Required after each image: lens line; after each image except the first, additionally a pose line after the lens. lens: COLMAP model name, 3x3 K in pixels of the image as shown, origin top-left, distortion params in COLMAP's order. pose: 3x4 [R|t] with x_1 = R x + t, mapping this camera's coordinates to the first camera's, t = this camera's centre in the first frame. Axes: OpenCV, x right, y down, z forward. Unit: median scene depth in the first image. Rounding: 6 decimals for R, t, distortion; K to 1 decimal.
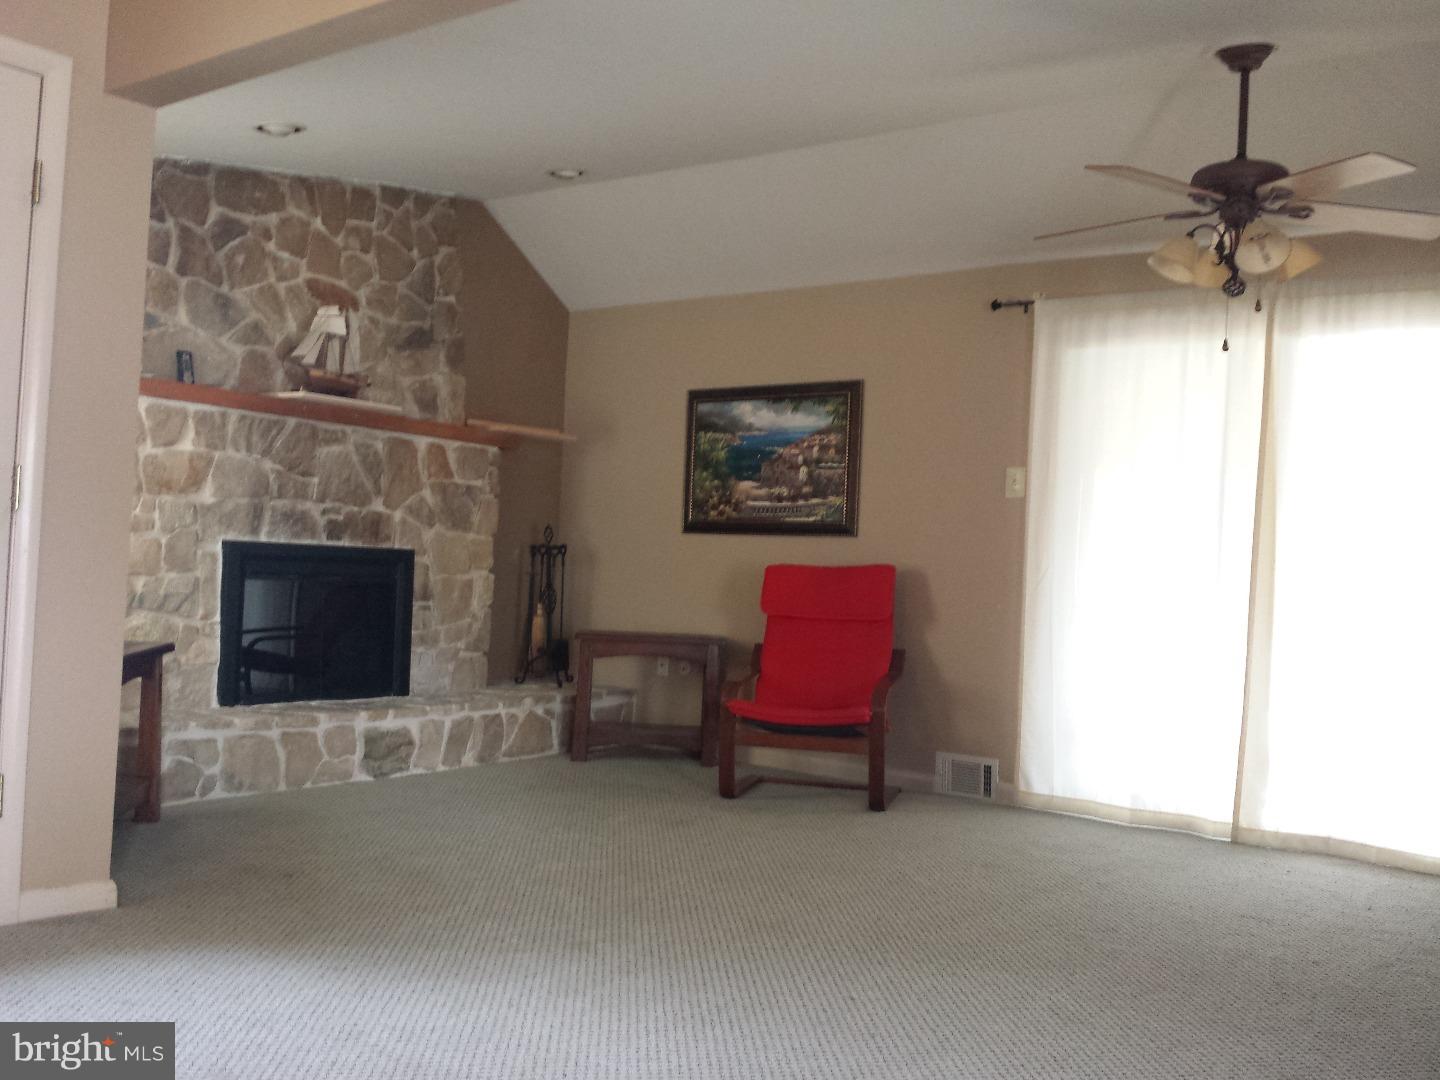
lens RADIAL K [[1345.1, 0, 720.8], [0, 1345.1, 550.9], [0, 0, 1]] dist [0.152888, -0.280113]
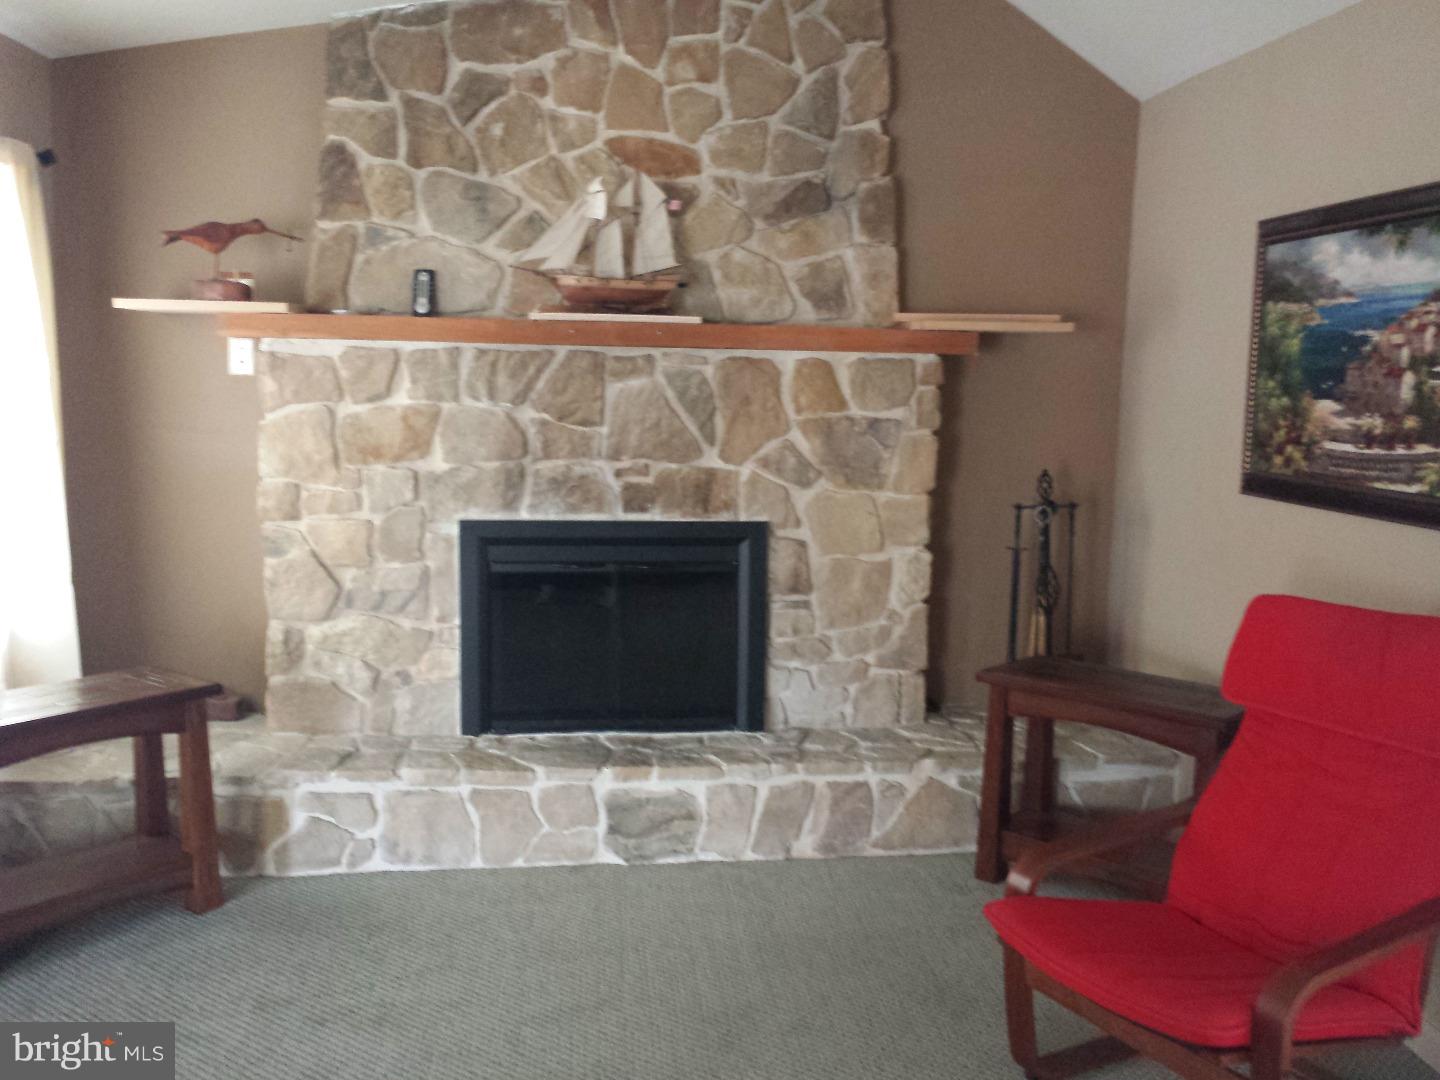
lens RADIAL K [[1345.1, 0, 720.8], [0, 1345.1, 550.9], [0, 0, 1]] dist [0.152888, -0.280113]
pose [[0.689191, 0.060880, -0.722017, 0.255966], [0.024956, 0.993878, 0.107624, -0.061932], [0.724150, -0.092192, 0.683453, 0.538262]]
